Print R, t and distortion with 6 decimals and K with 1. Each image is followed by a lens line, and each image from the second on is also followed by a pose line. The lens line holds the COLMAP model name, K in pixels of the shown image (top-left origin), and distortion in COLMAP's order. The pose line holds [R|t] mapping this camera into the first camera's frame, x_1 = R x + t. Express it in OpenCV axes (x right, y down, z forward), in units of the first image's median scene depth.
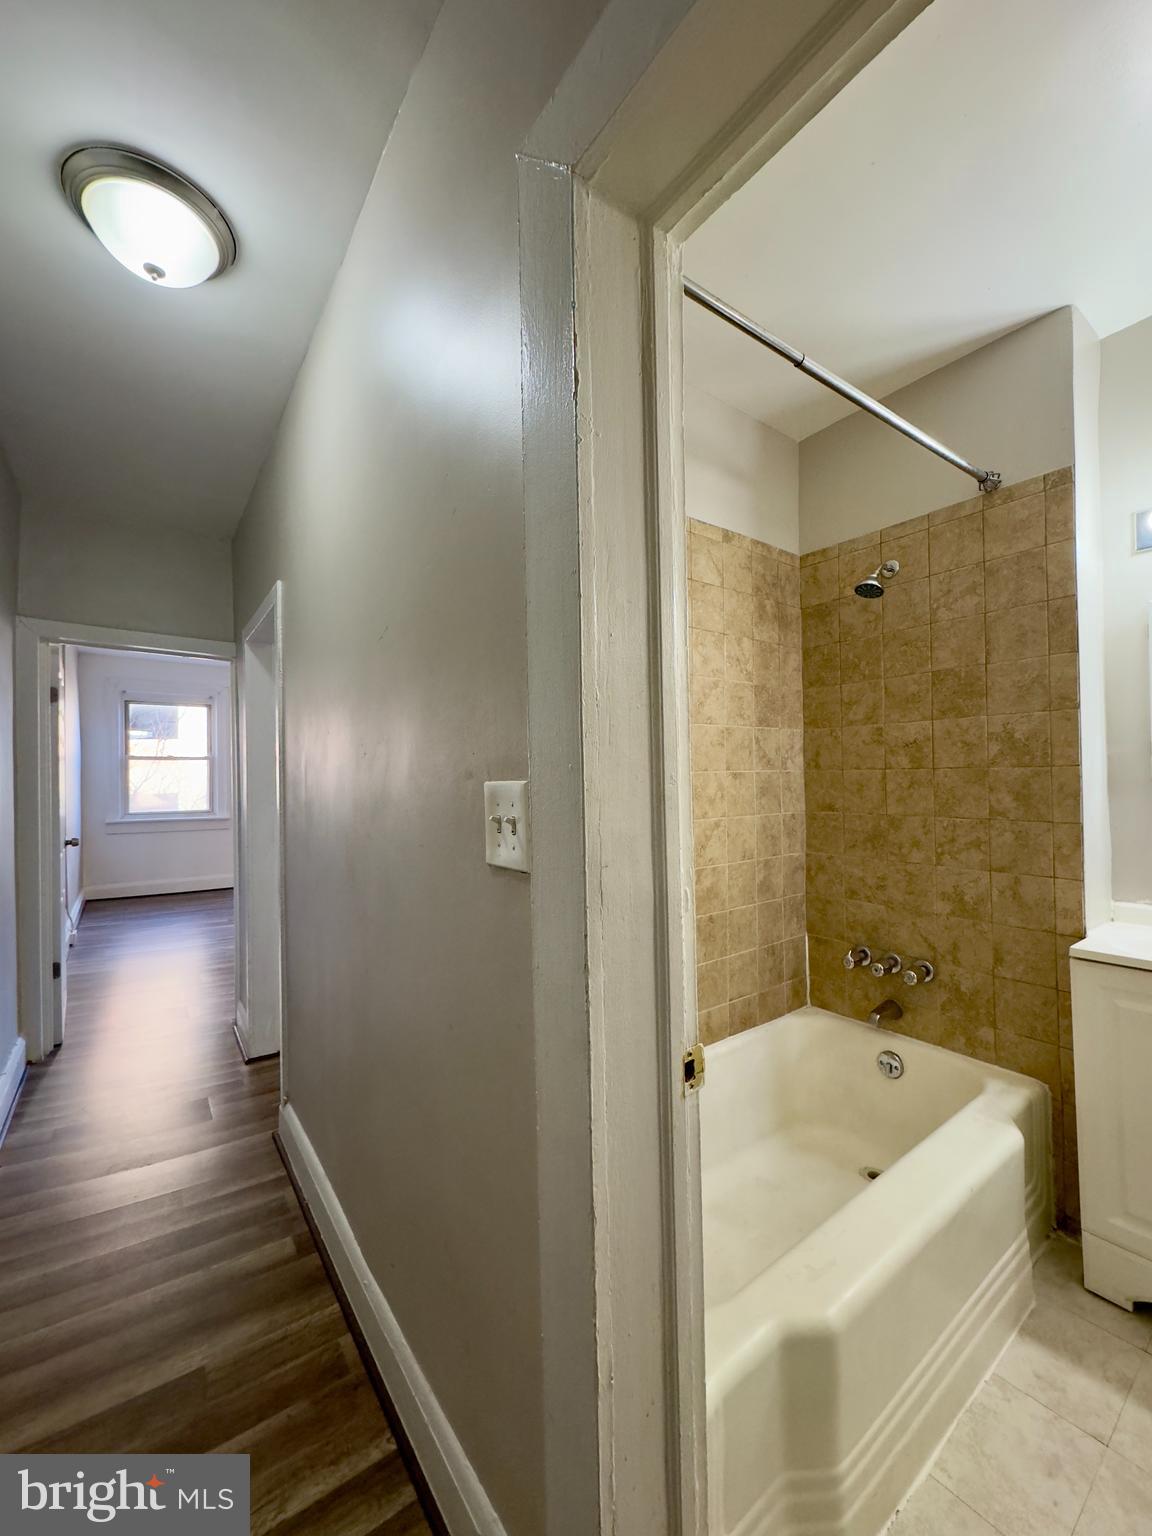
lens RADIAL K [[609.8, 0, 574.6], [0, 609.8, 763.3], [0, 0, 1]] dist [-0.000232, -0.000513]
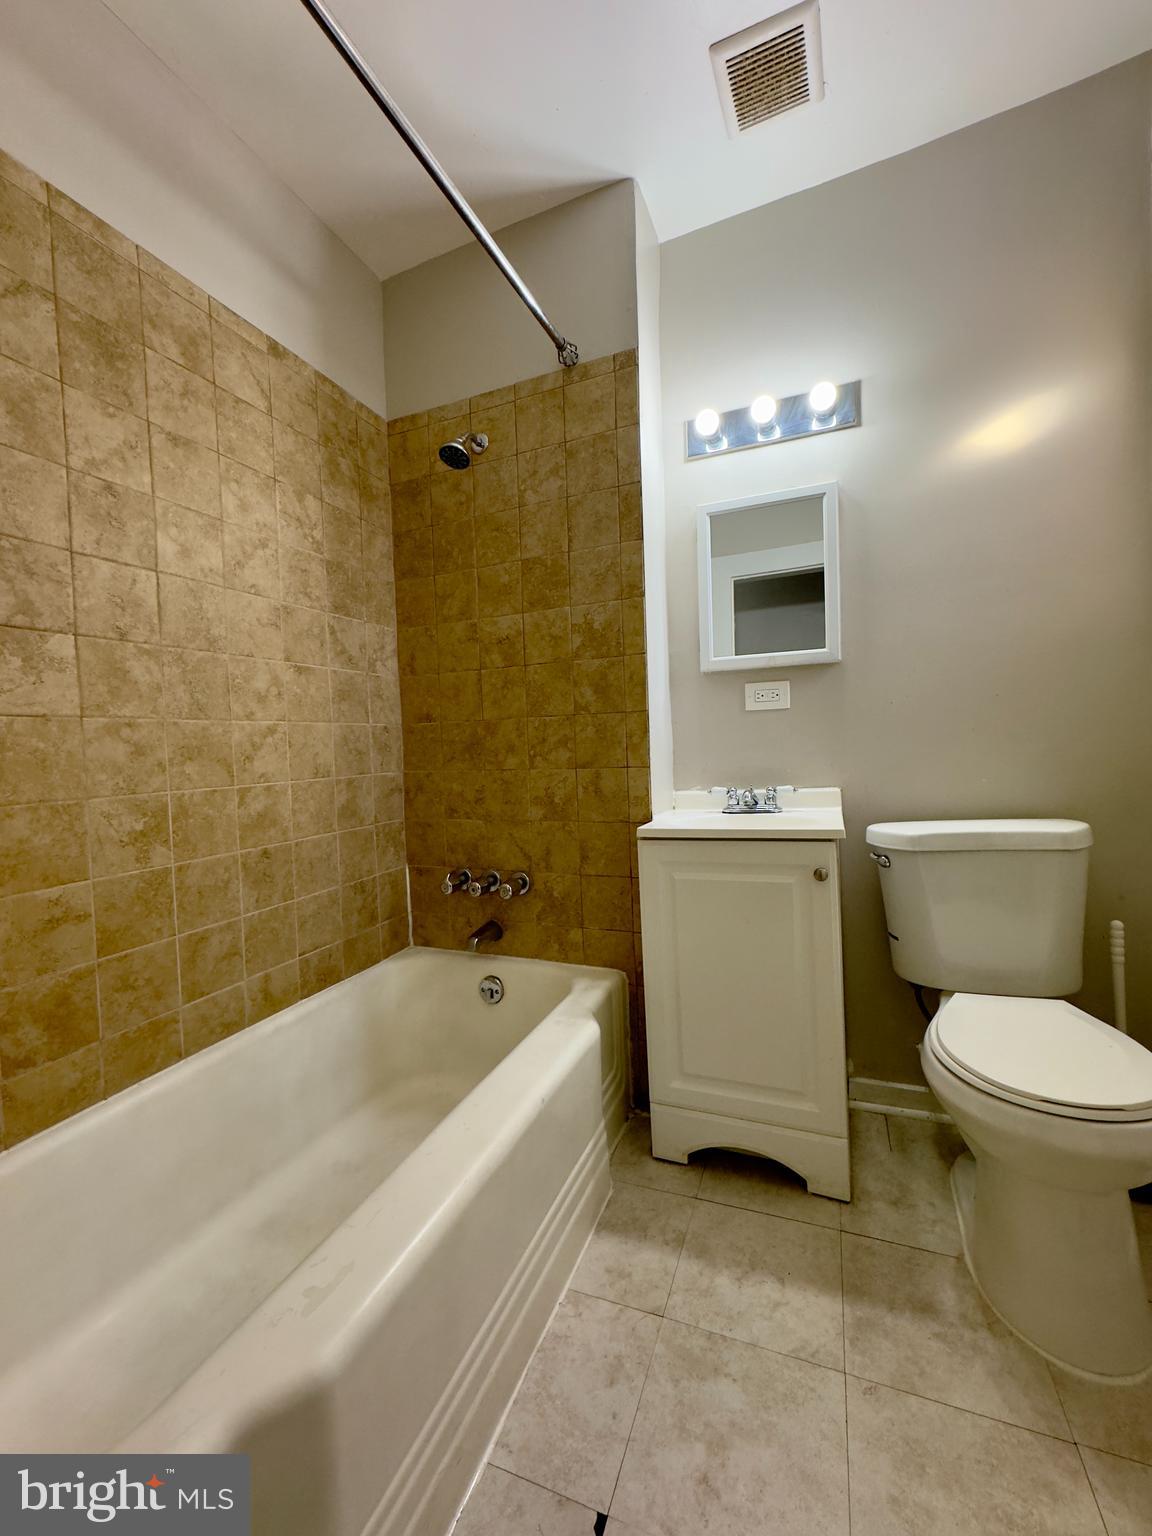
lens RADIAL K [[609.8, 0, 574.6], [0, 609.8, 763.3], [0, 0, 1]] dist [-0.000232, -0.000513]
pose [[0.861053, -0.035315, 0.507287, 0.172737], [0.016742, 0.999014, 0.041130, 0.117687], [-0.508239, -0.026922, 0.860795, 0.152997]]
